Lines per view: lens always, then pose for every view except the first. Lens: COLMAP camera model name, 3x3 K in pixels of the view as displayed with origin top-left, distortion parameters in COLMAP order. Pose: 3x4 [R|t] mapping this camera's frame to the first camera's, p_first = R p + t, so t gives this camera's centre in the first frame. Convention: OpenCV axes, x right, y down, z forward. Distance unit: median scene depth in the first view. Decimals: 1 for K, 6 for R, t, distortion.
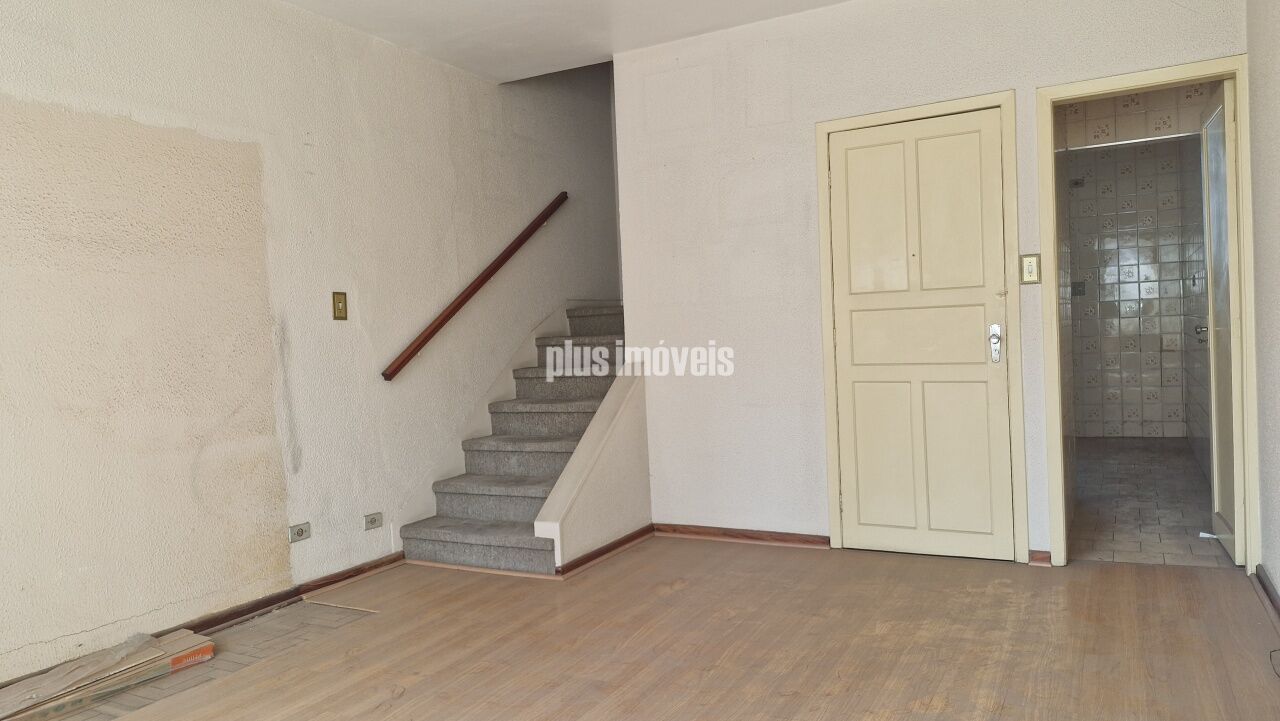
lens RADIAL K [[883.7, 0, 639.2], [0, 883.7, 364.4], [0, 0, 1]] dist [0.067155, -0.077303]
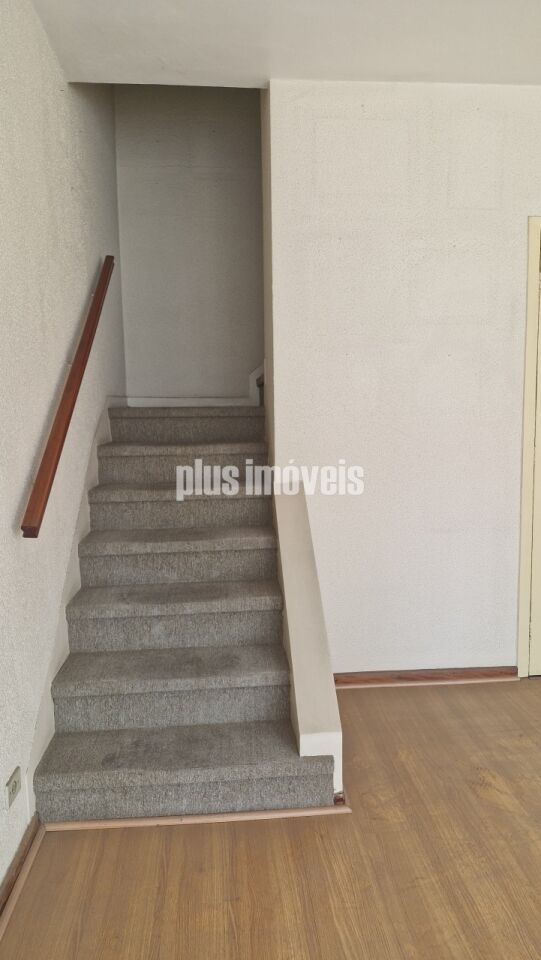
lens RADIAL K [[659.7, 0, 270.7], [0, 659.7, 479.2], [0, 0, 1]] dist [-0.005043, -0.001961]
pose [[0.837242, -0.026822, 0.546174, -0.374571], [-0.003323, 0.998528, 0.054132, -0.040888], [-0.546822, -0.047136, 0.835921, 0.556607]]
